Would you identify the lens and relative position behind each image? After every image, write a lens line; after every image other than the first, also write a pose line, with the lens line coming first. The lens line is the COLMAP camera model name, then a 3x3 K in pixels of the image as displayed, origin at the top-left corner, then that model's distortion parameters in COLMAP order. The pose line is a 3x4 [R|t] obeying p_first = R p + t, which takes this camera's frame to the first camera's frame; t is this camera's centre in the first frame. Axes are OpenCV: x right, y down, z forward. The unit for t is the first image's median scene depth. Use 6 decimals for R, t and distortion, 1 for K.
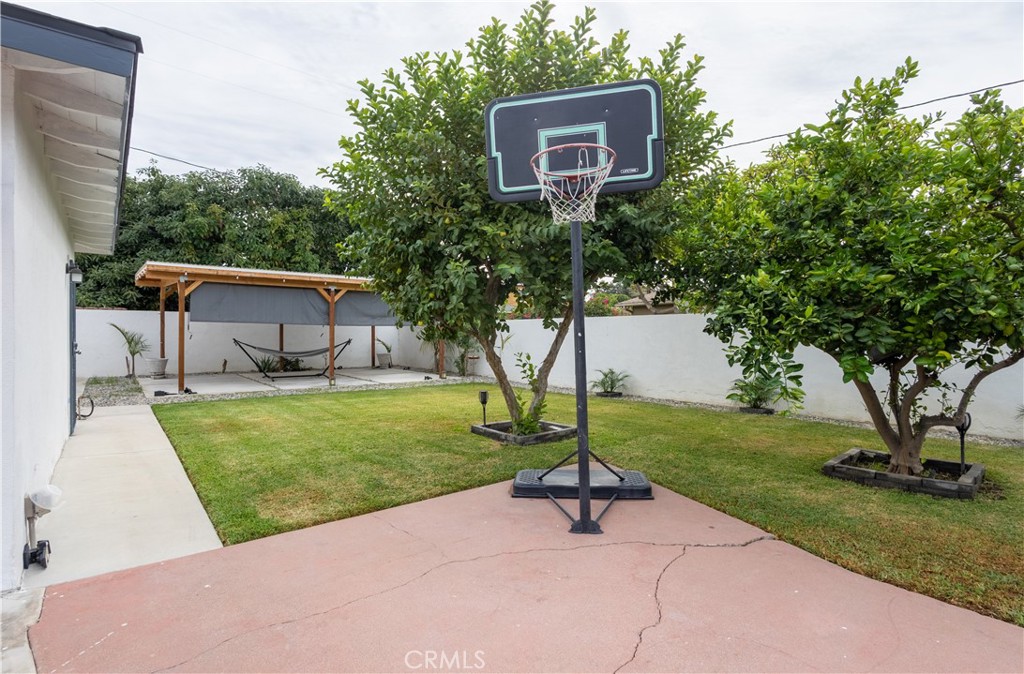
lens RADIAL K [[506.8, 0, 504.1], [0, 506.8, 338.8], [0, 0, 1]] dist [0.005817, 0.000365]
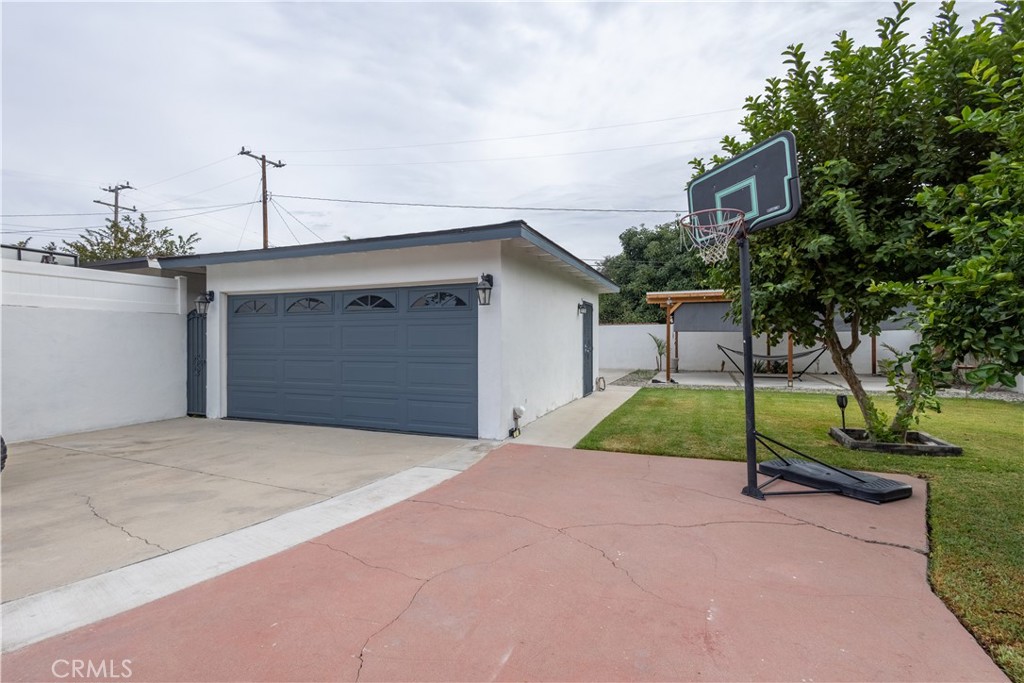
lens RADIAL K [[469.9, 0, 513.4], [0, 469.9, 340.7], [0, 0, 1]] dist [0.012340, -0.003487]
pose [[0.501979, -0.004111, -0.864870, 0.871863], [-0.002457, 0.999978, -0.006179, -0.001265], [0.864876, 0.005227, 0.501958, -0.116309]]
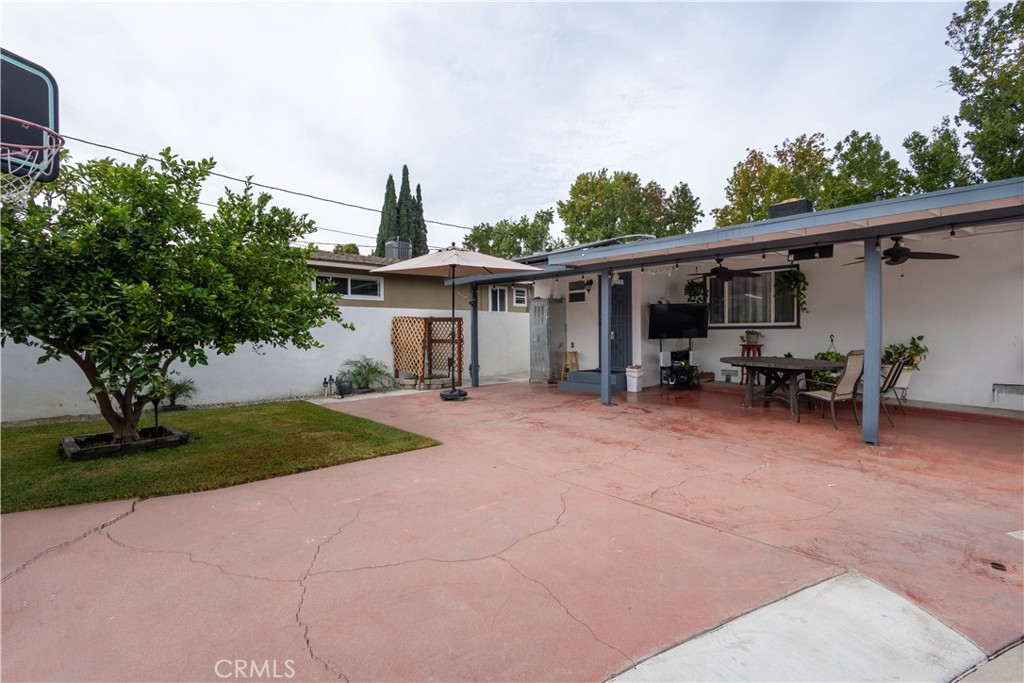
lens RADIAL K [[469.9, 0, 509.7], [0, 469.9, 338.7], [0, 0, 1]] dist [0.012340, -0.003487]
pose [[-0.076904, -0.010590, 0.996982, -0.648010], [0.014506, 0.999826, 0.011739, 0.001632], [-0.996933, 0.015365, -0.076737, 0.175877]]
